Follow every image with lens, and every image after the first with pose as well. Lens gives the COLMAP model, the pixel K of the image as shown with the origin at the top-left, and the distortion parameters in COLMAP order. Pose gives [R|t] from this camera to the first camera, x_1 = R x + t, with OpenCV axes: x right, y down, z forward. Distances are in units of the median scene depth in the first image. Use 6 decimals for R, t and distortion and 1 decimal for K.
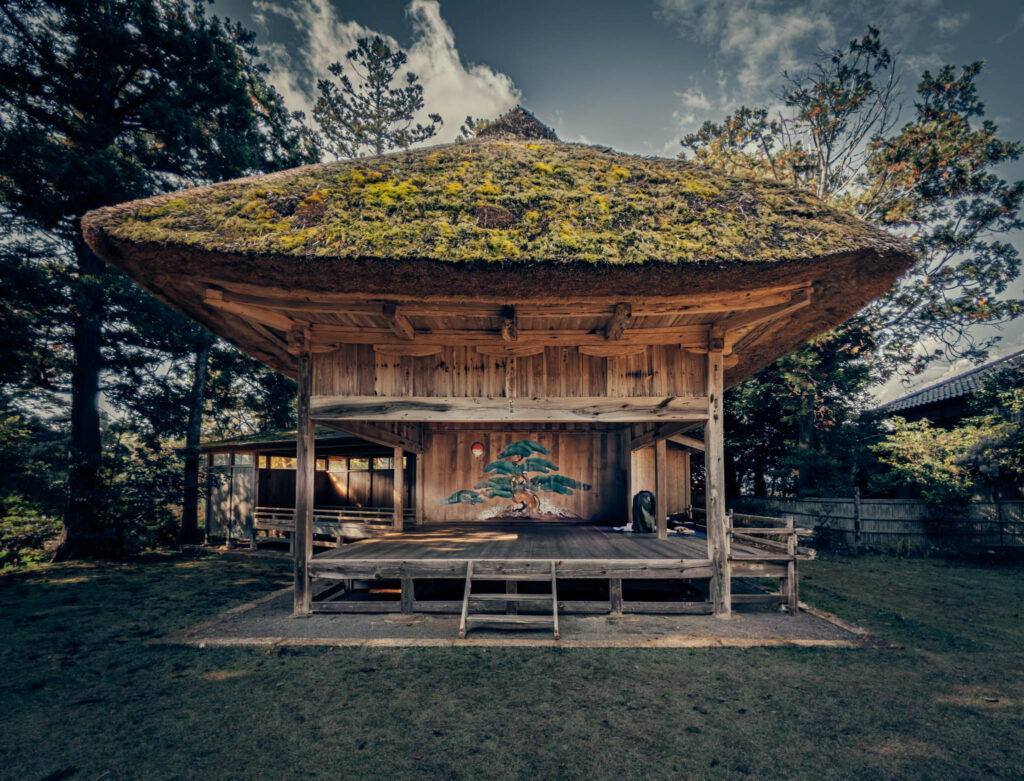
lens RADIAL K [[463.9, 0, 522.2], [0, 463.9, 467.0], [0, 0, 1]] dist [-0.003310, -0.000053]
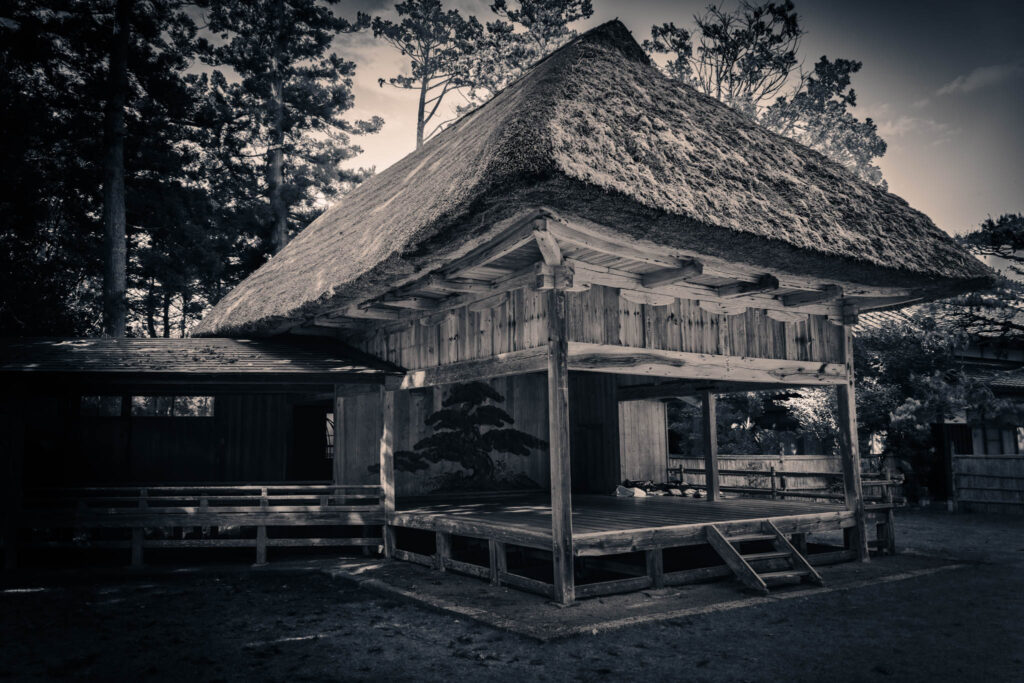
lens RADIAL K [[799.5, 0, 511.9], [0, 799.5, 342.1], [0, 0, 1]] dist [-0.002231, -0.000435]
pose [[0.832729, 0.063456, 0.550033, -1.342035], [-0.018239, 0.996015, -0.087296, -0.021215], [-0.553381, 0.062662, 0.830568, -0.169419]]
